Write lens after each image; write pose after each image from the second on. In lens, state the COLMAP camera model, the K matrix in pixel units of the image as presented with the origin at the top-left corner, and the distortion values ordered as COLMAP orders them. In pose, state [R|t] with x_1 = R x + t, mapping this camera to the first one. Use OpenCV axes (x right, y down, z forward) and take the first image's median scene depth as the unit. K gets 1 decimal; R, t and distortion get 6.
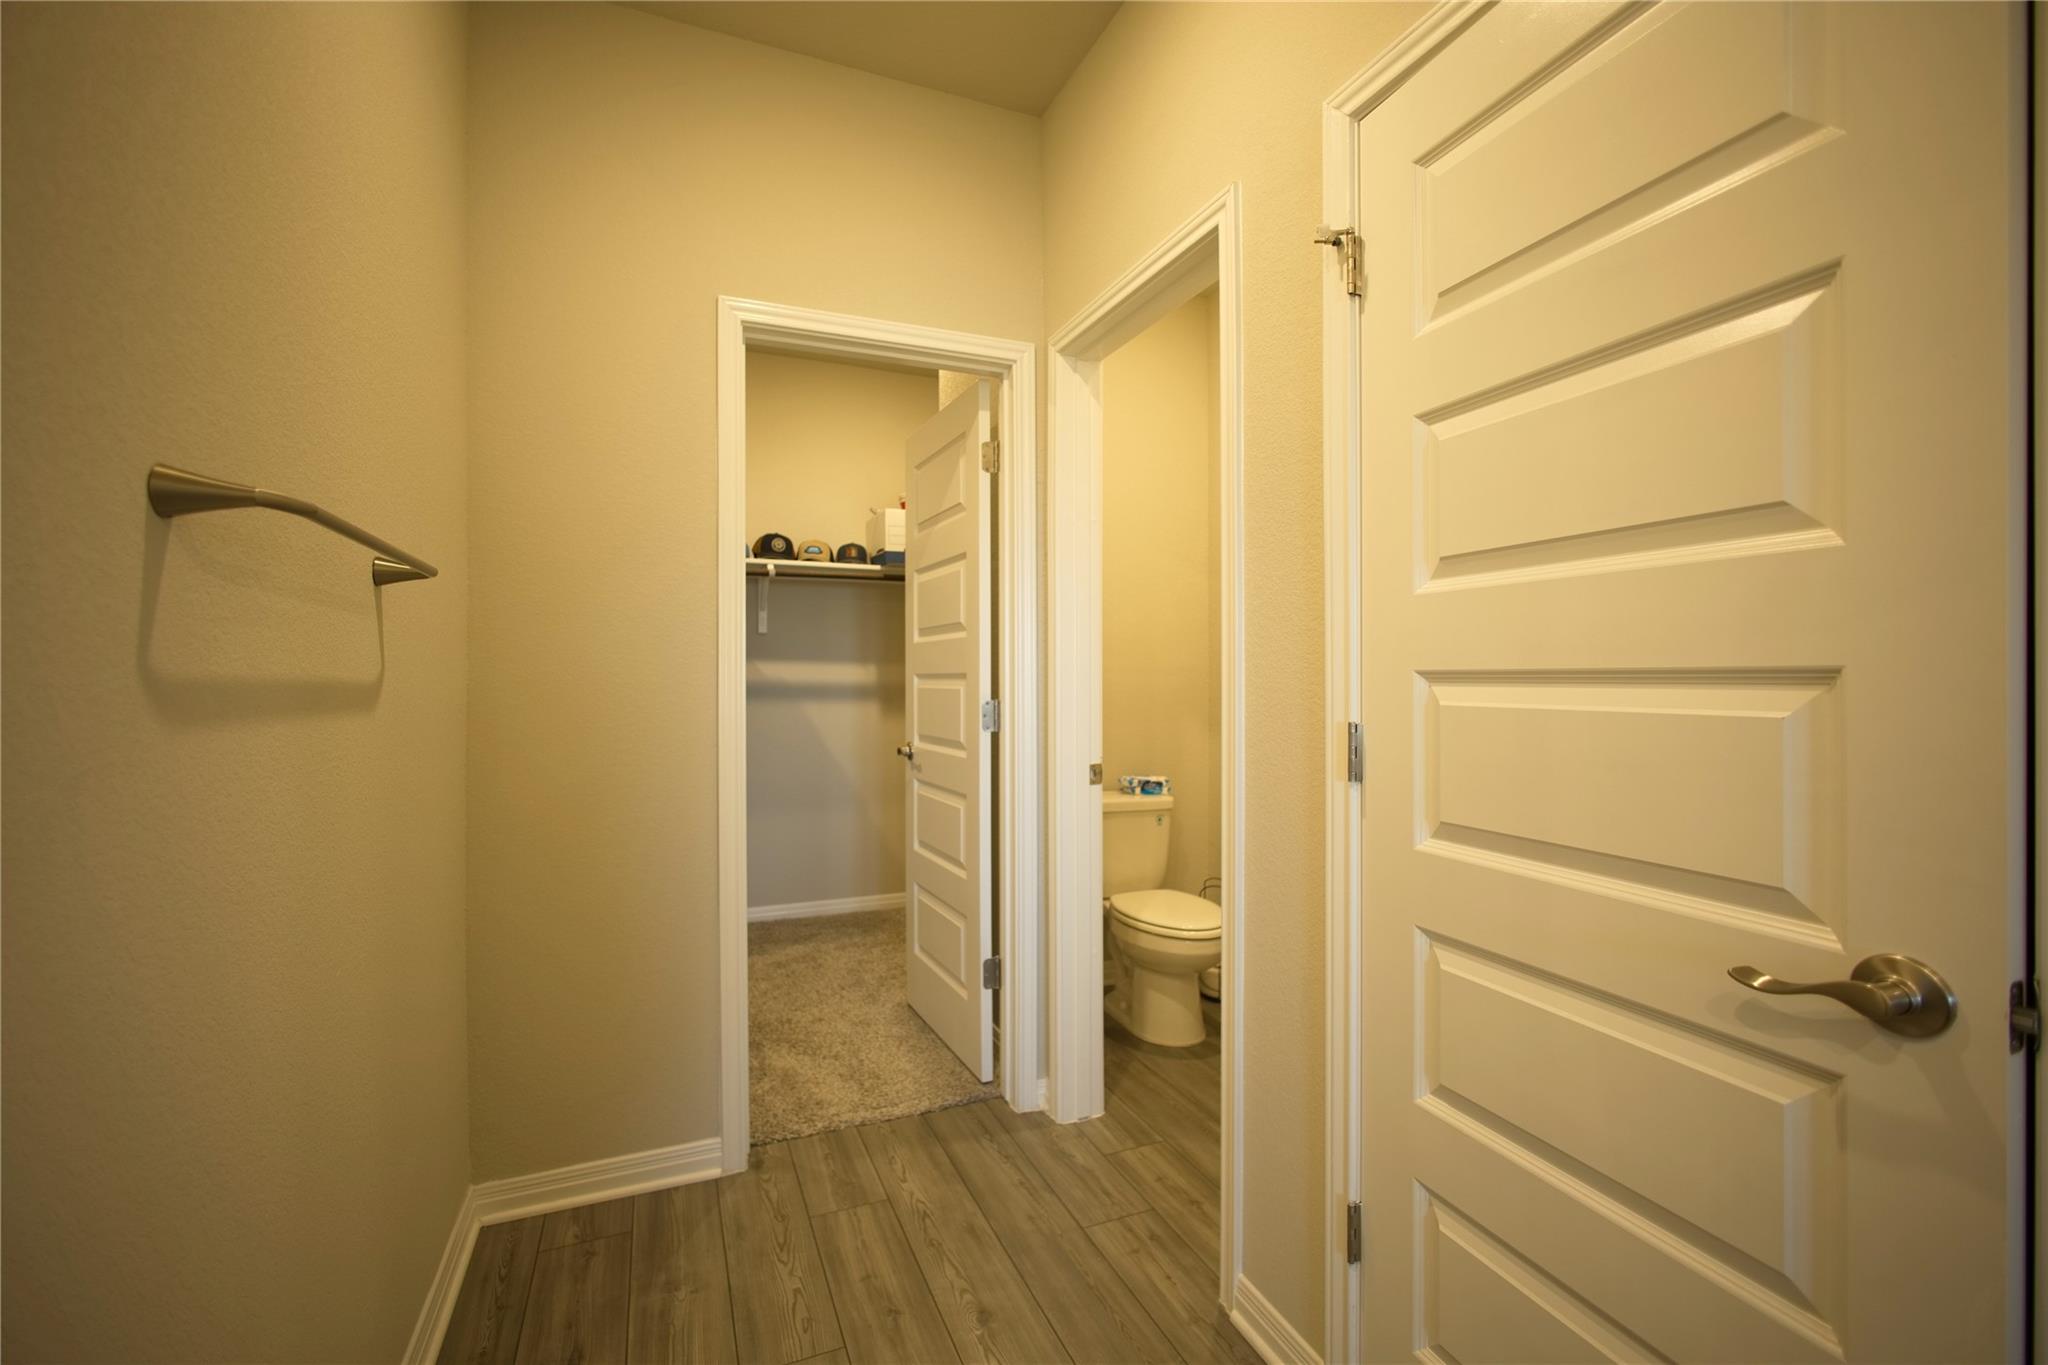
lens RADIAL K [[887.8, 0, 1024.0], [0, 887.8, 682.5], [0, 0, 1]] dist [-0.001824, 0.005122]
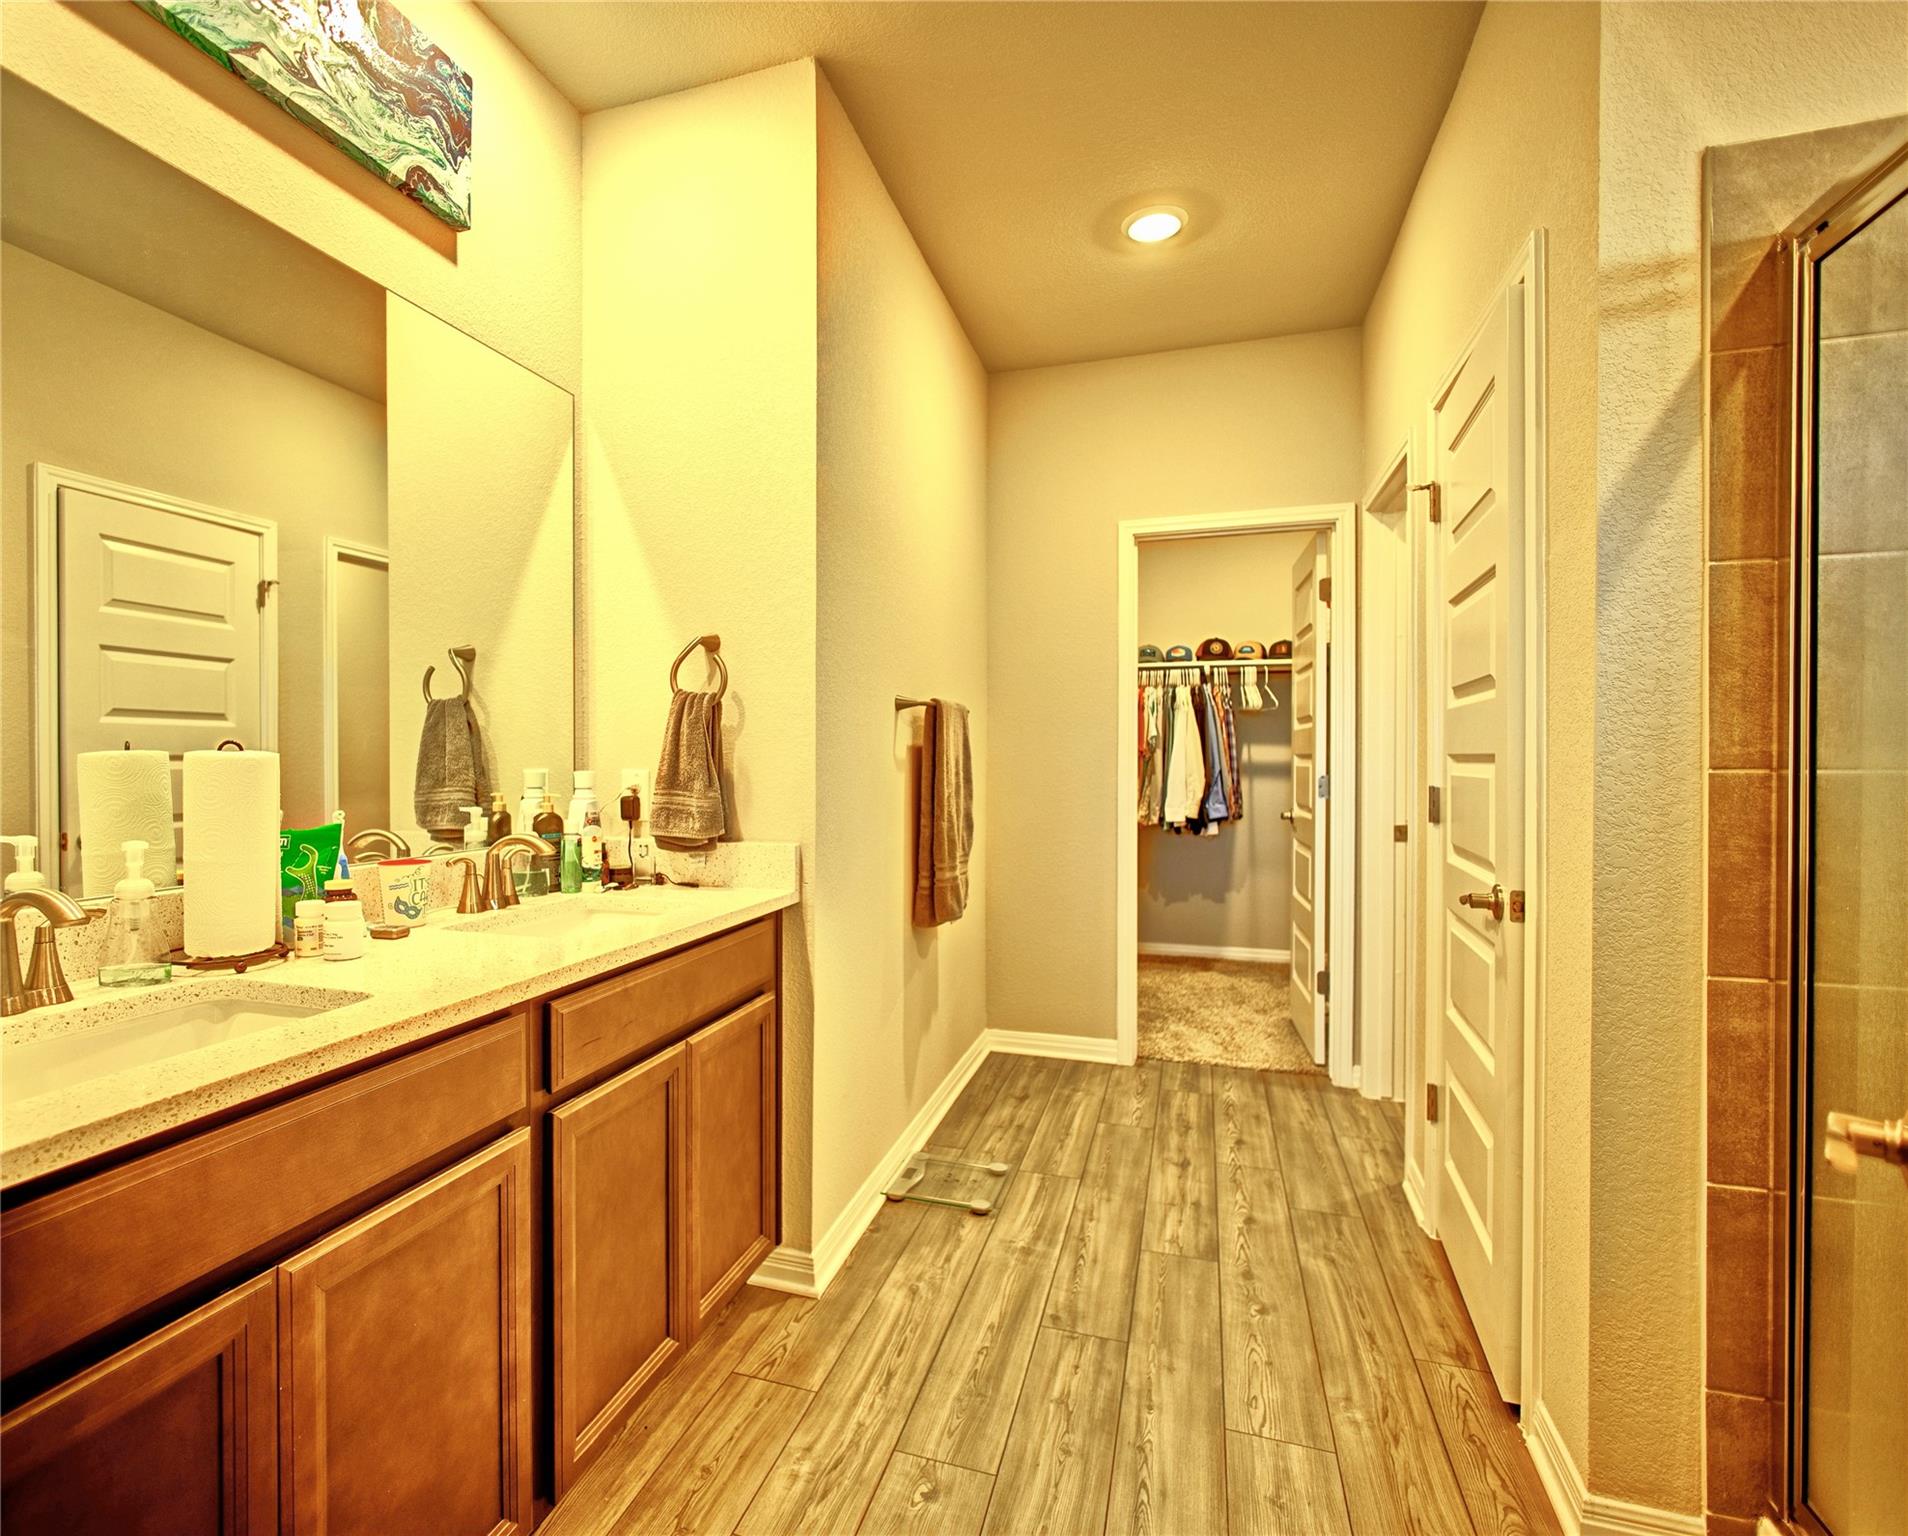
lens RADIAL K [[868.3, 0, 954.0], [0, 868.3, 768.0], [0, 0, 1]] dist [-0.000233, -0.000023]
pose [[0.810411, 0.012791, -0.585722, 0.318221], [-0.009336, 0.999917, 0.008918, 0.005066], [0.585787, -0.001759, 0.810463, -0.427005]]
